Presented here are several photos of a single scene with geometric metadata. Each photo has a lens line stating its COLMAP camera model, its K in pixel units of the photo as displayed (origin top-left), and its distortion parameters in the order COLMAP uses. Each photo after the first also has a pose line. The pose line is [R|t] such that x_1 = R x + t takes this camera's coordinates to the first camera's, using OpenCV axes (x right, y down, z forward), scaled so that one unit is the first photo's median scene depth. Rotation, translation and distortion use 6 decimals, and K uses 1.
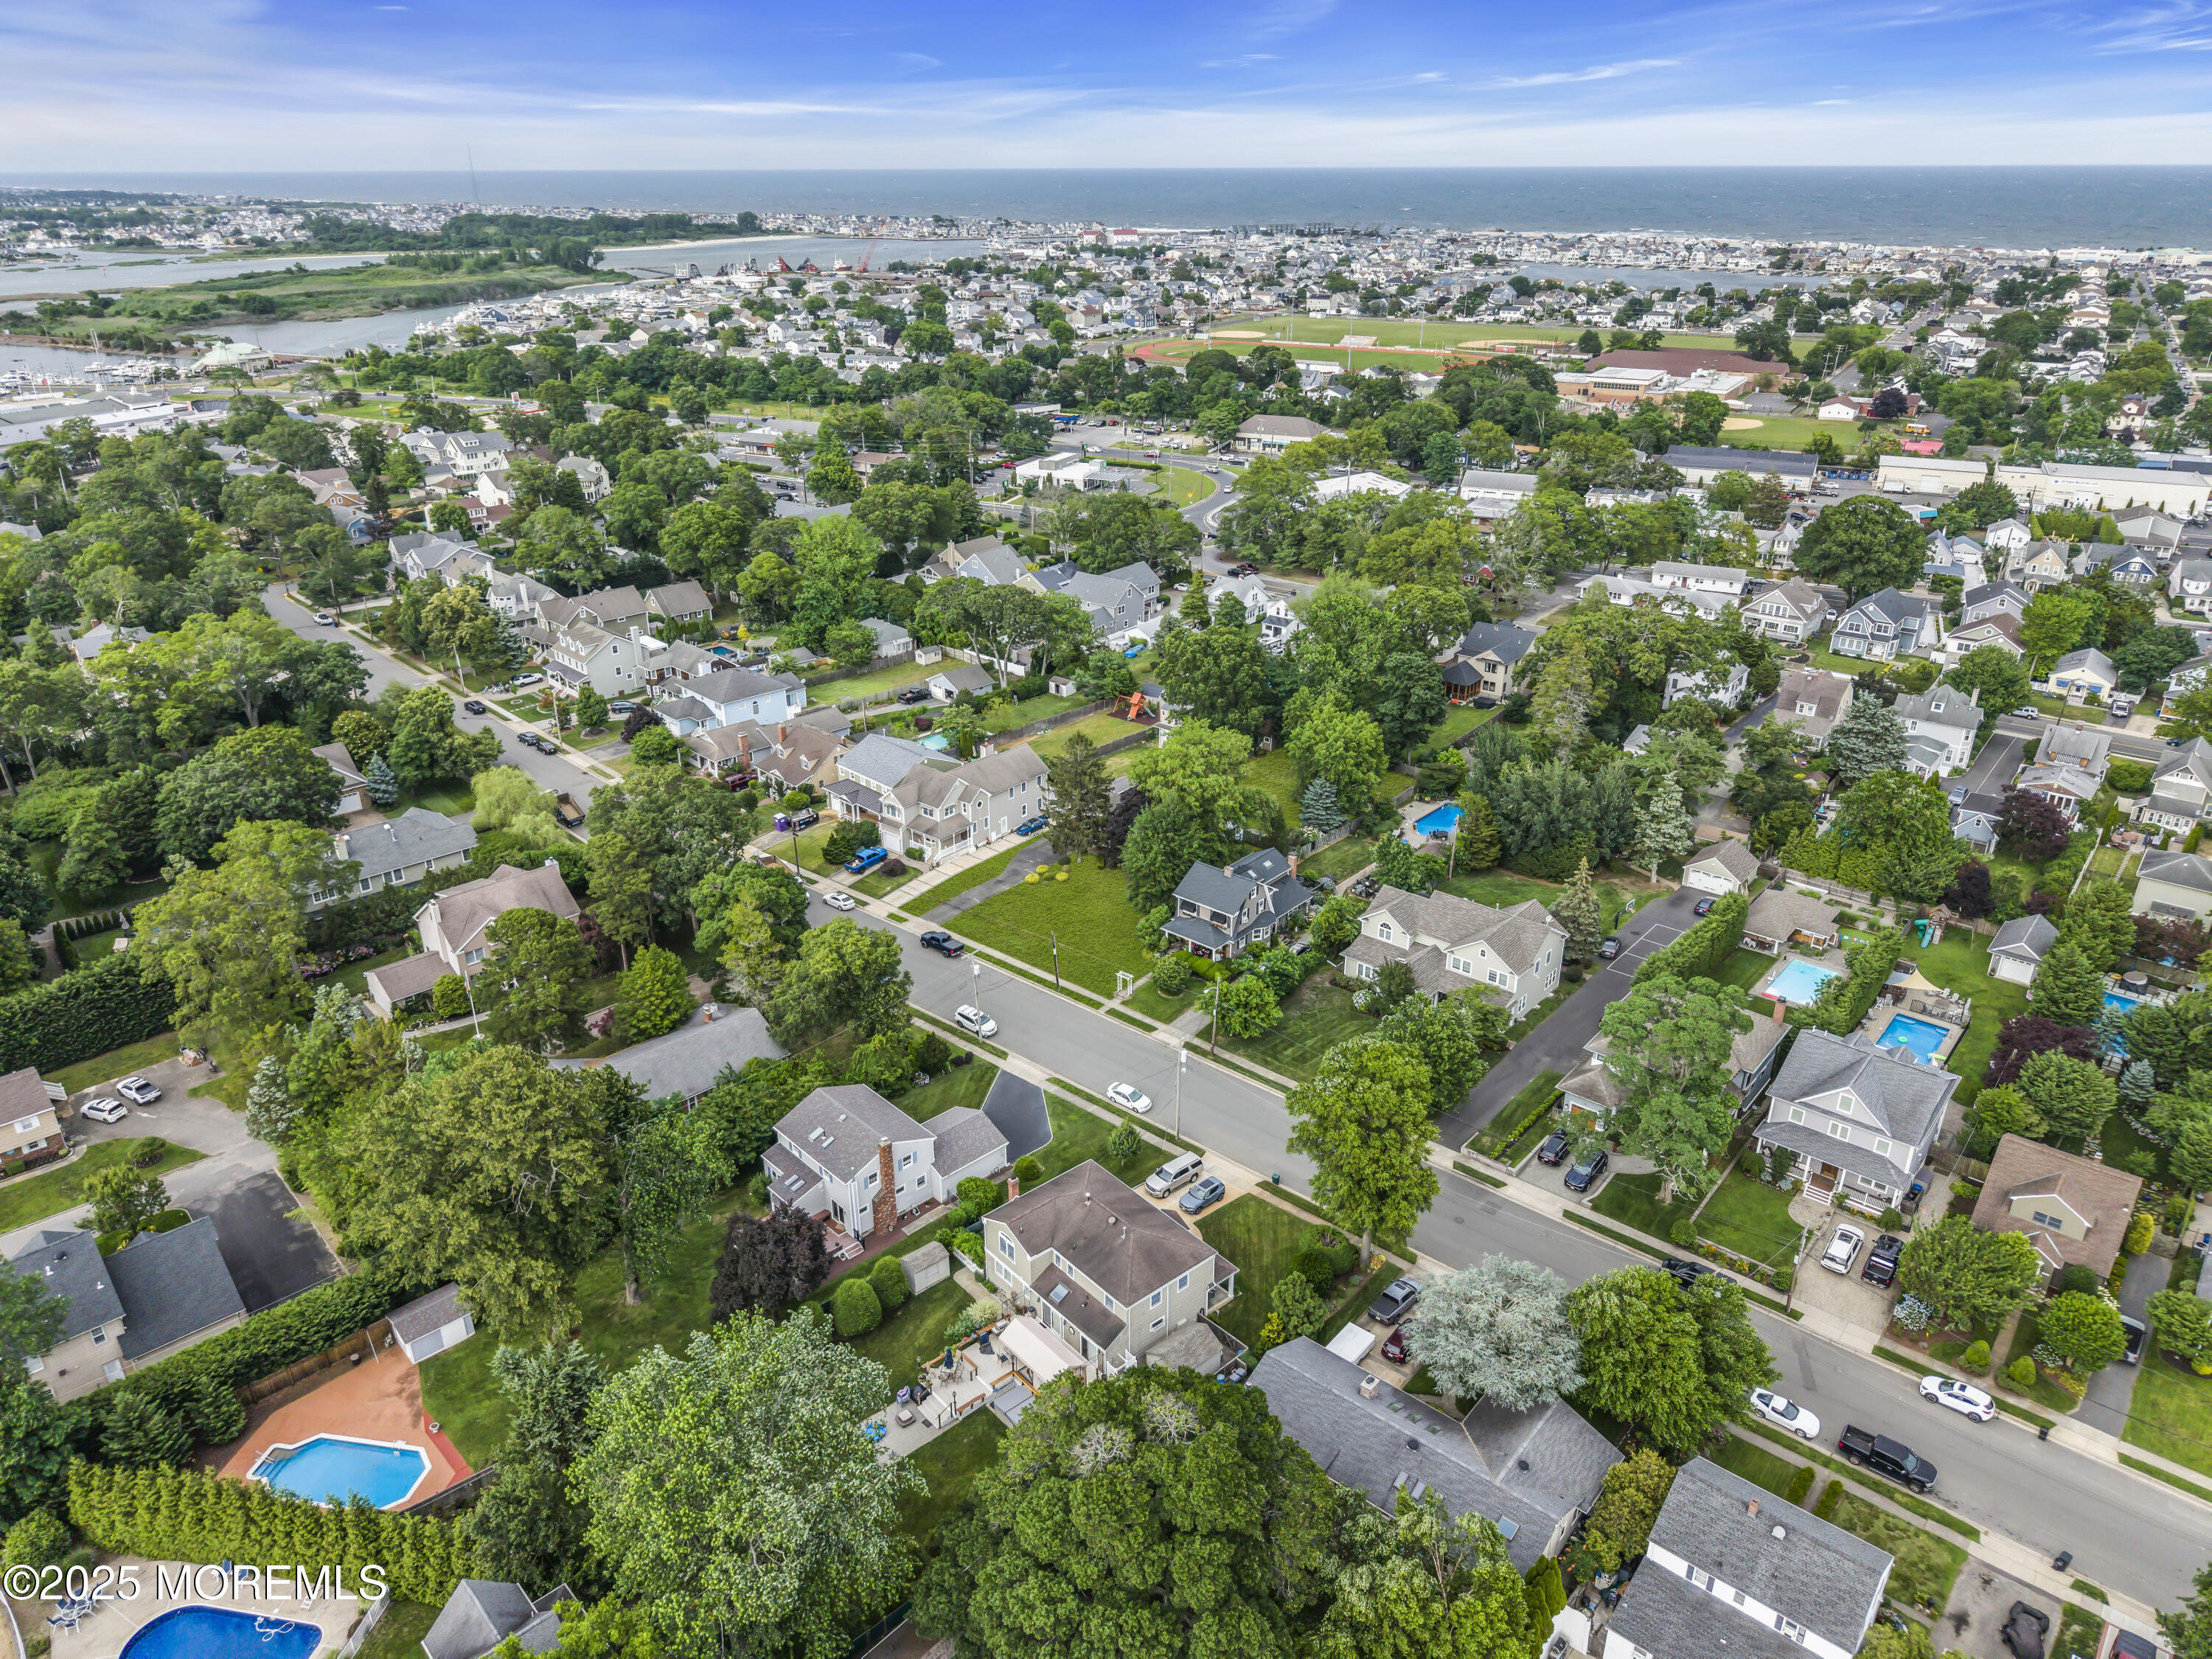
lens RADIAL K [[1485.5, 0, 1106.0], [0, 1485.5, 829.5], [0, 0, 1]] dist [0.024469, -0.023901]
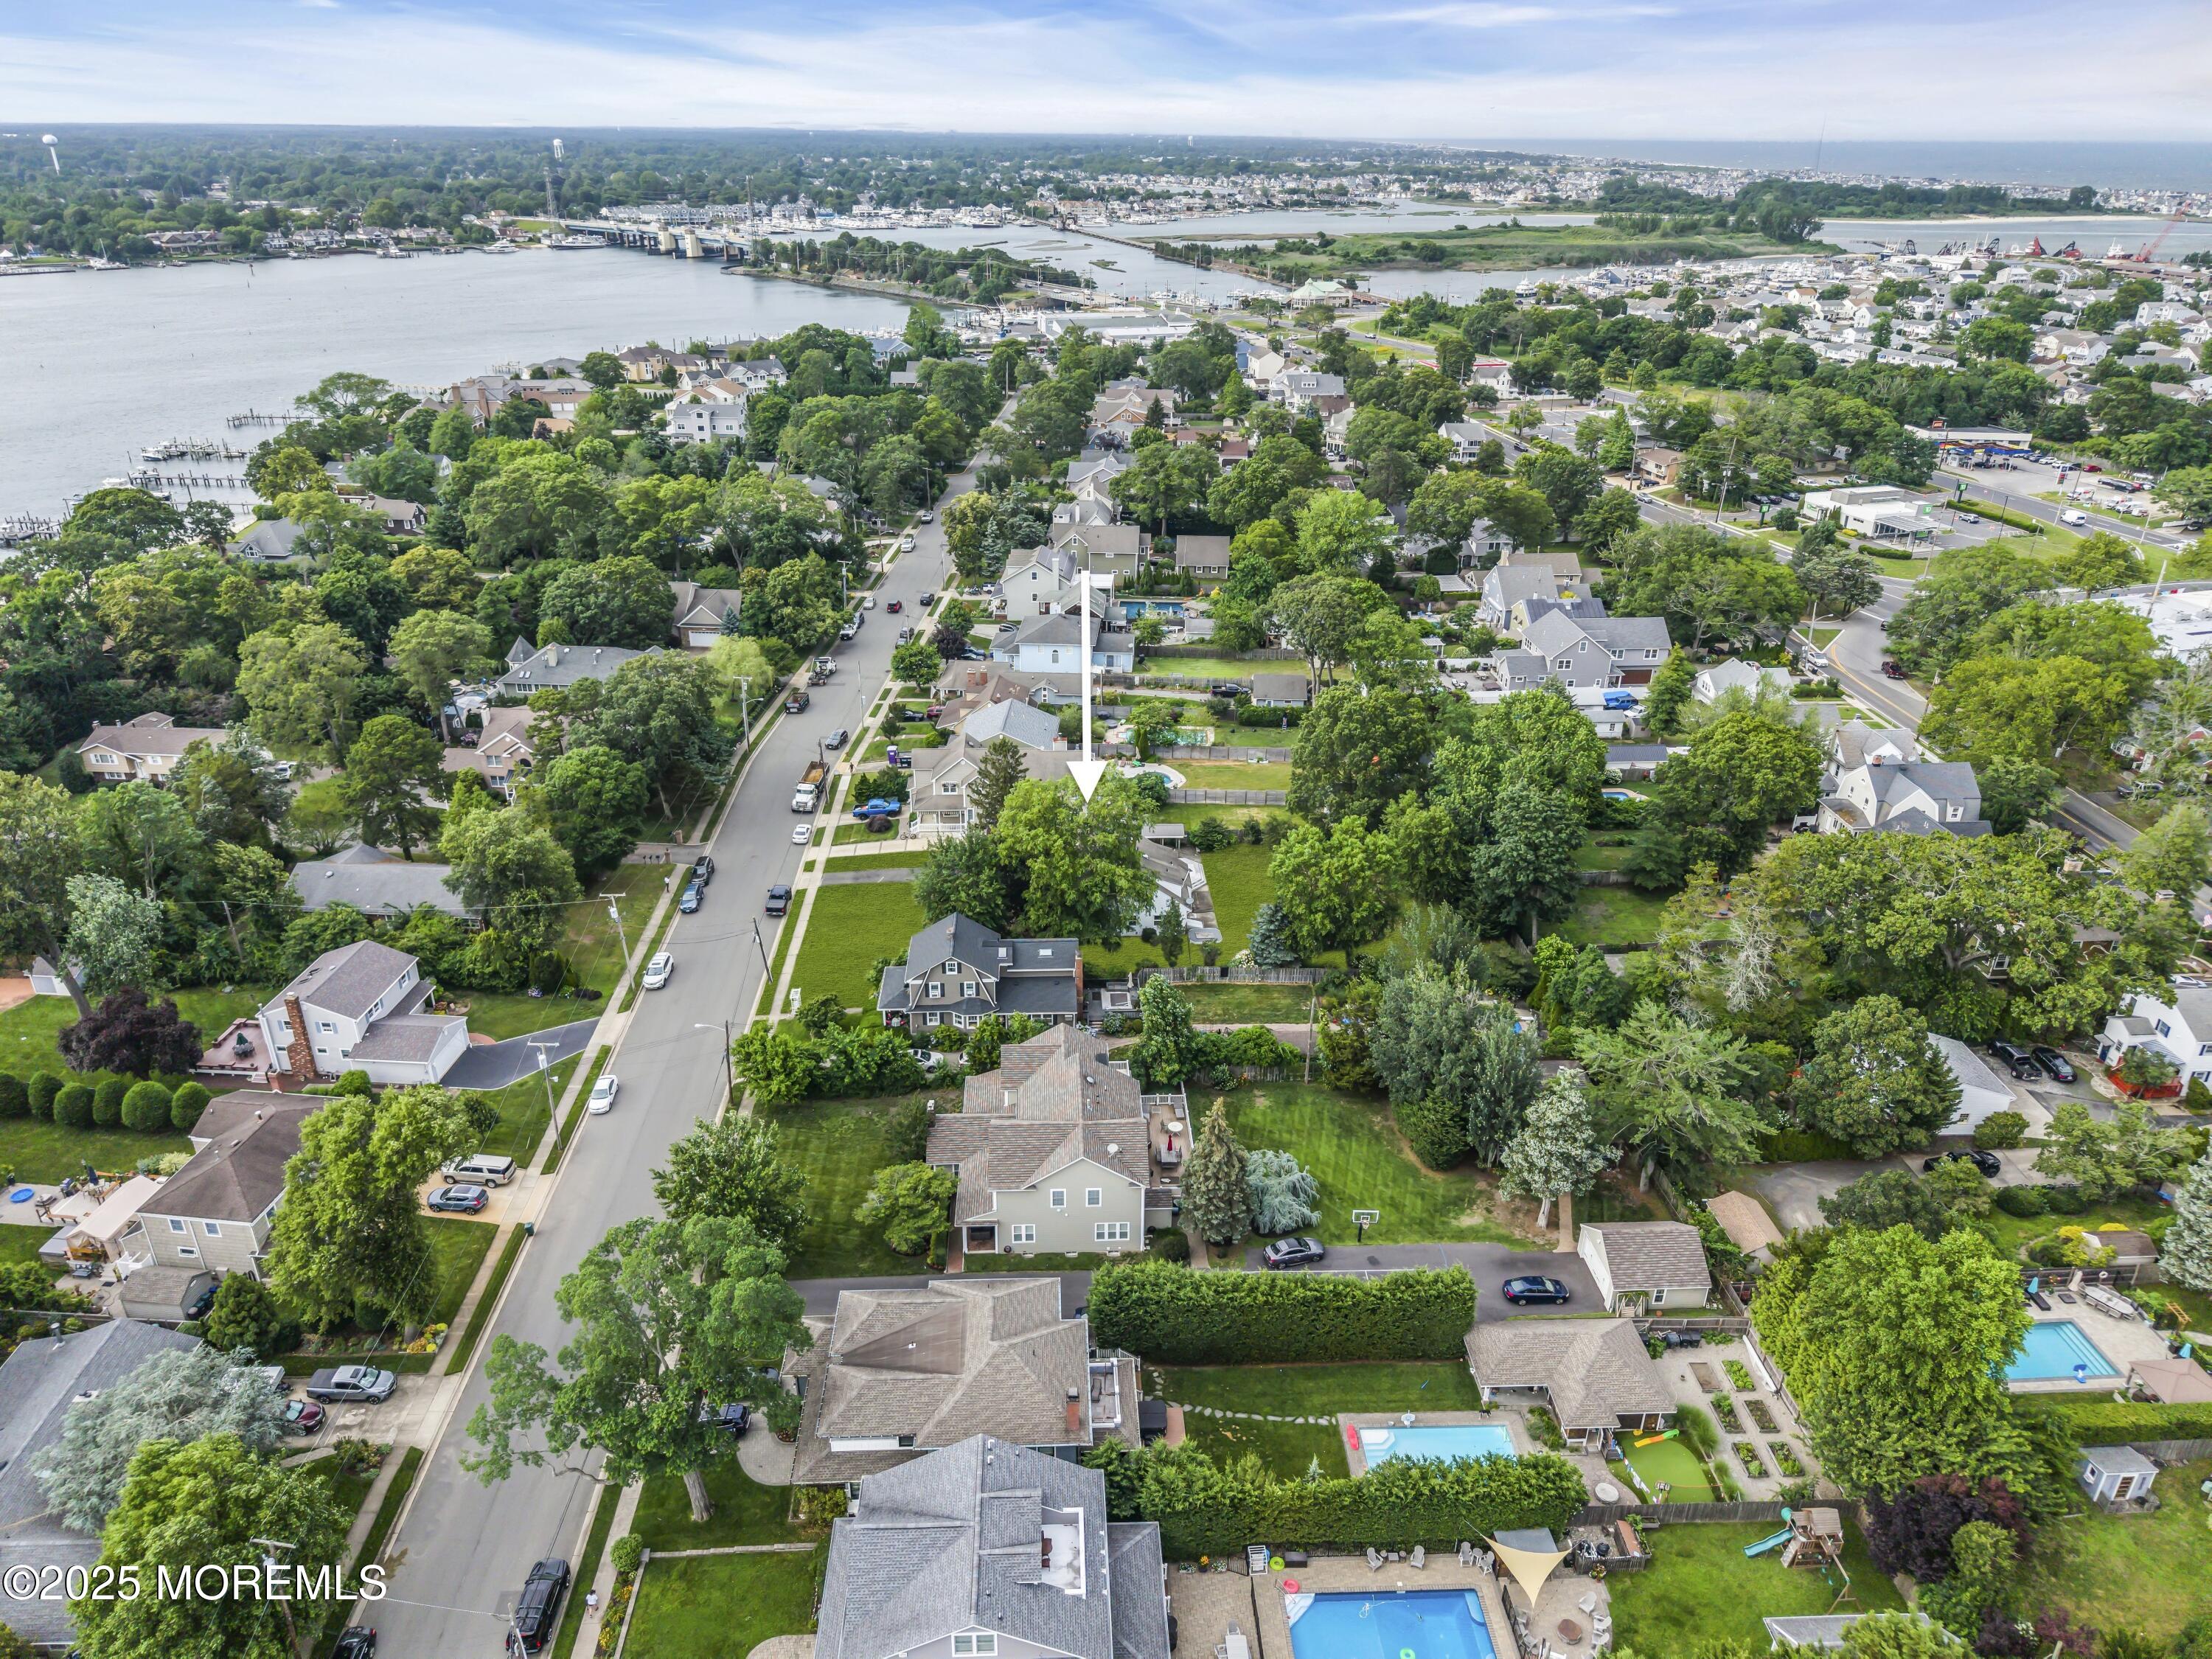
lens RADIAL K [[1494.3, 0, 1106.0], [0, 1494.3, 829.5], [0, 0, 1]] dist [0.006618, -0.000067]
pose [[0.682823, 0.318593, -0.657458, 0.450847], [-0.307370, 0.941664, 0.137086, -0.113293], [0.662779, 0.108477, 0.740916, 0.286183]]
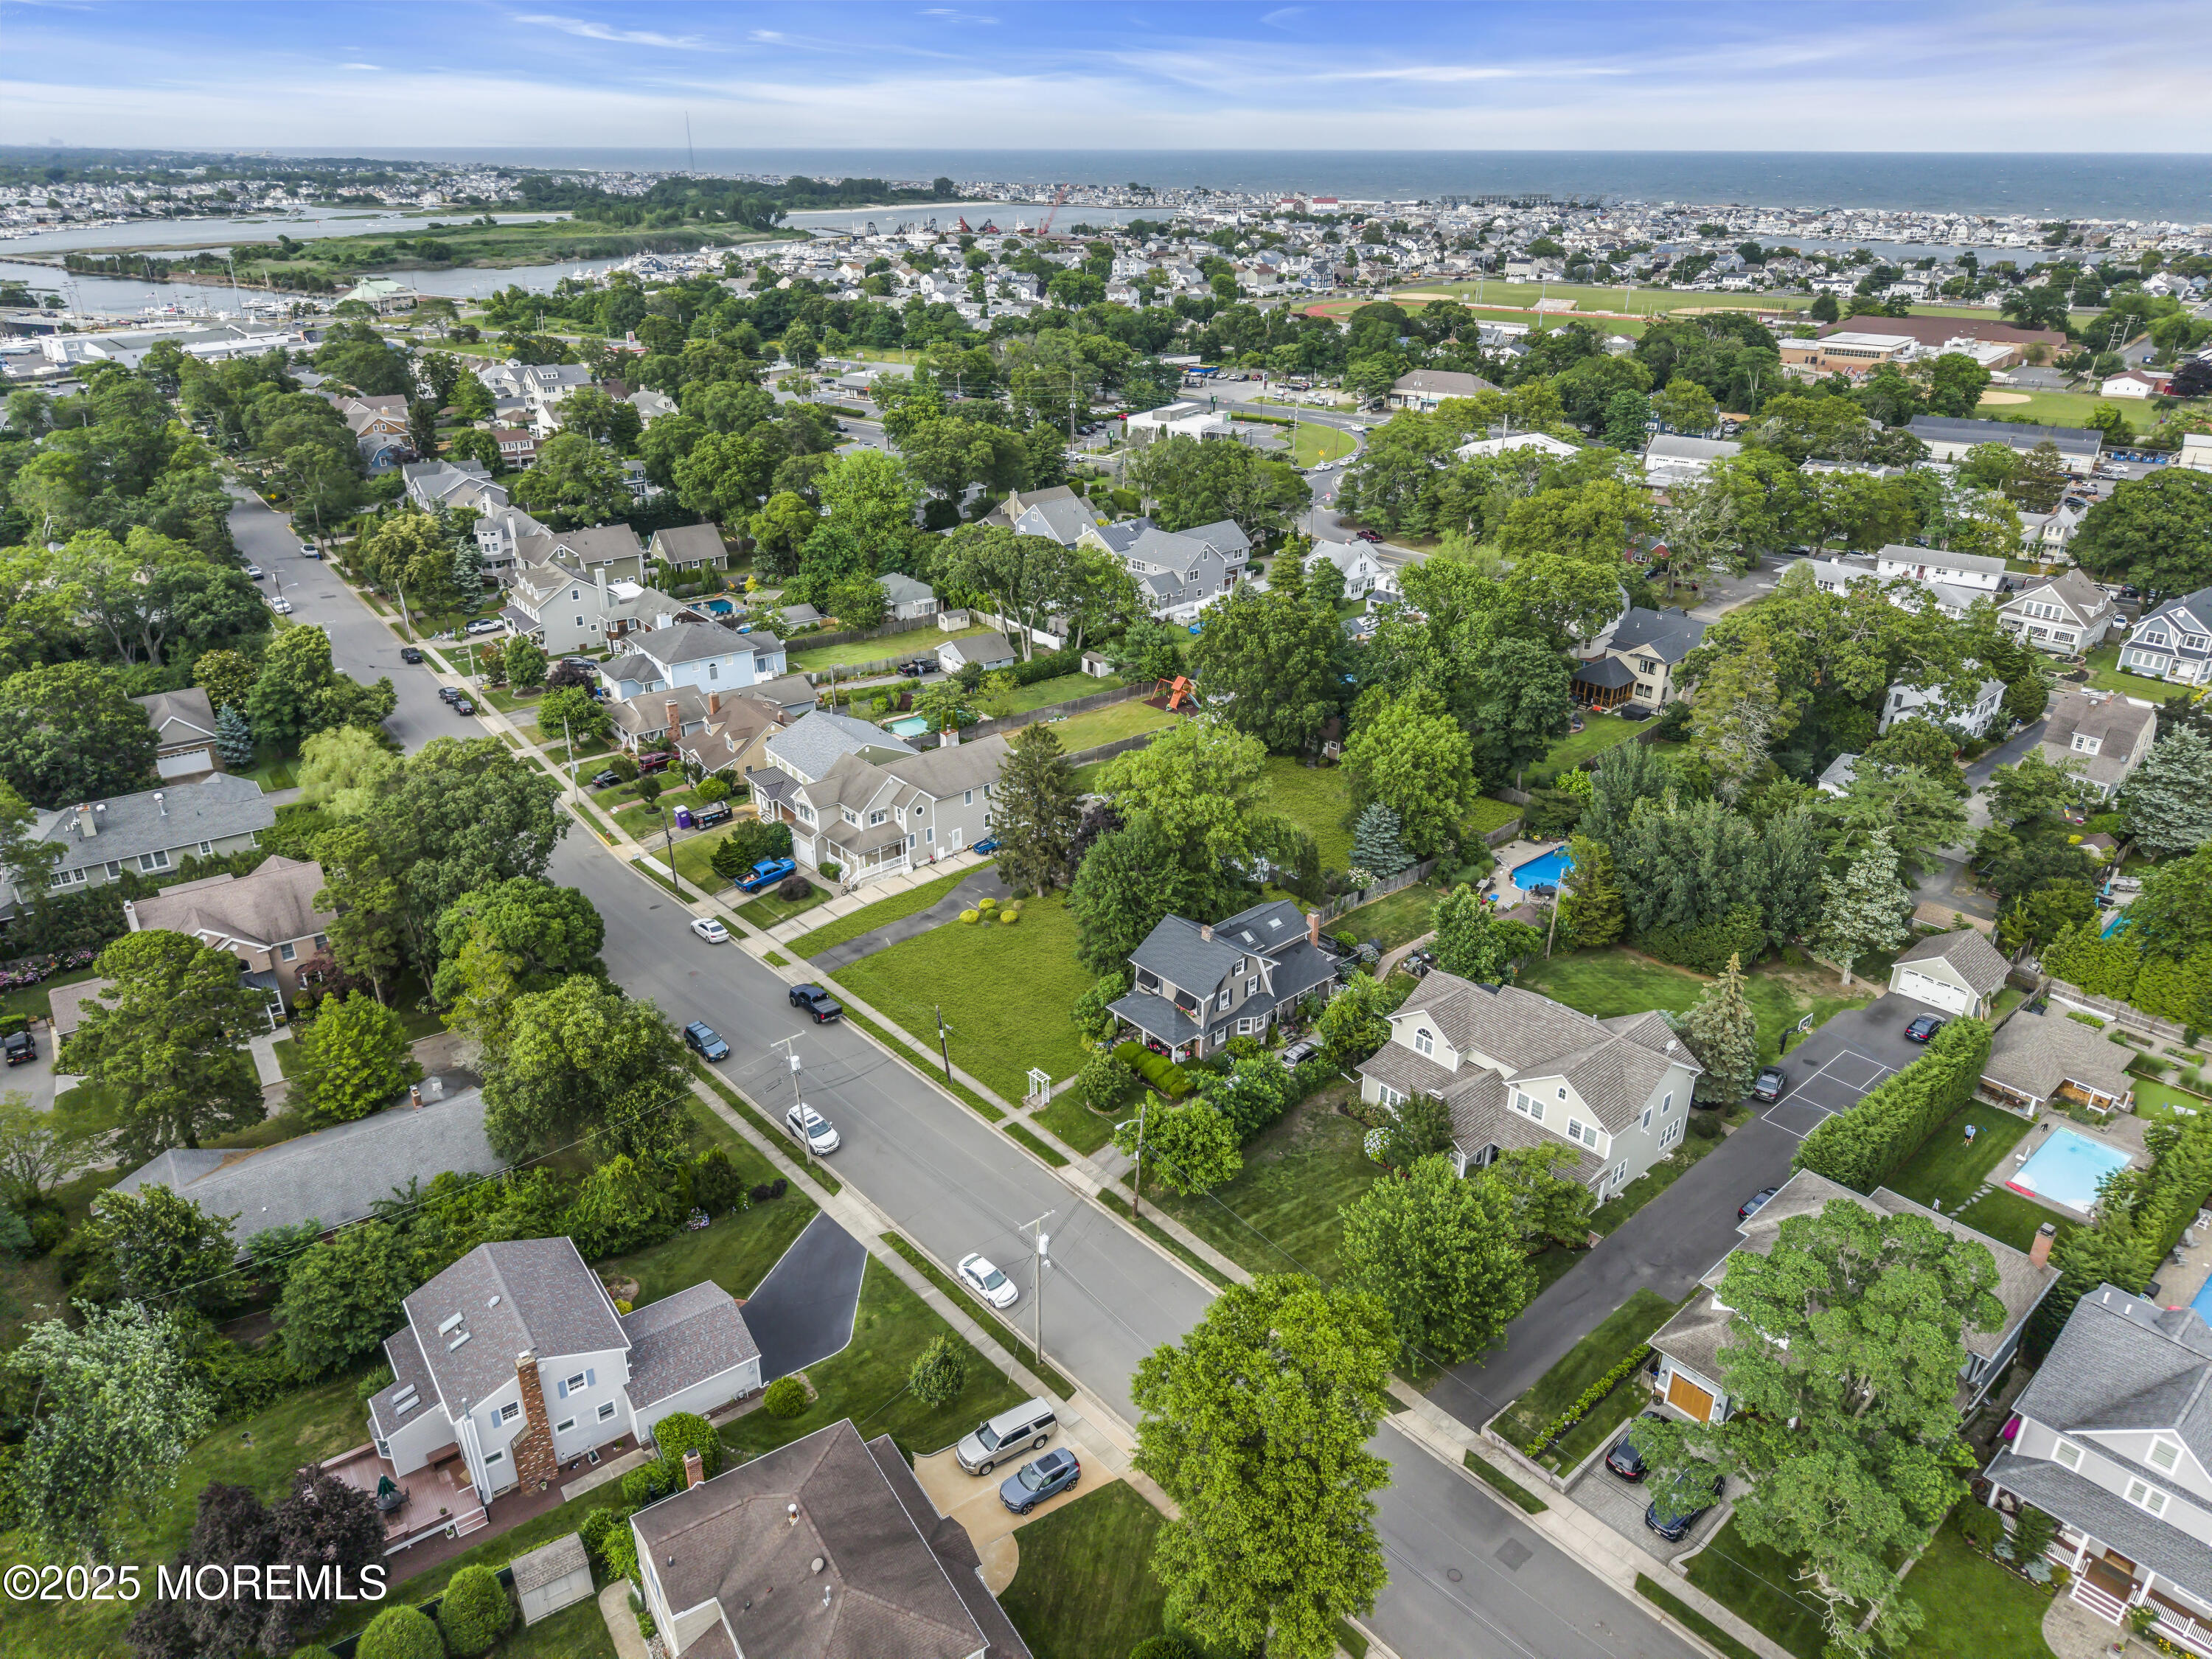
lens RADIAL K [[1494.3, 0, 1106.0], [0, 1494.3, 829.5], [0, 0, 1]] dist [0.006618, -0.000067]
pose [[0.991109, 0.061923, -0.117767, 0.077114], [-0.060808, 0.998064, 0.013047, -0.018115], [0.118347, -0.005770, 0.992956, 0.199107]]
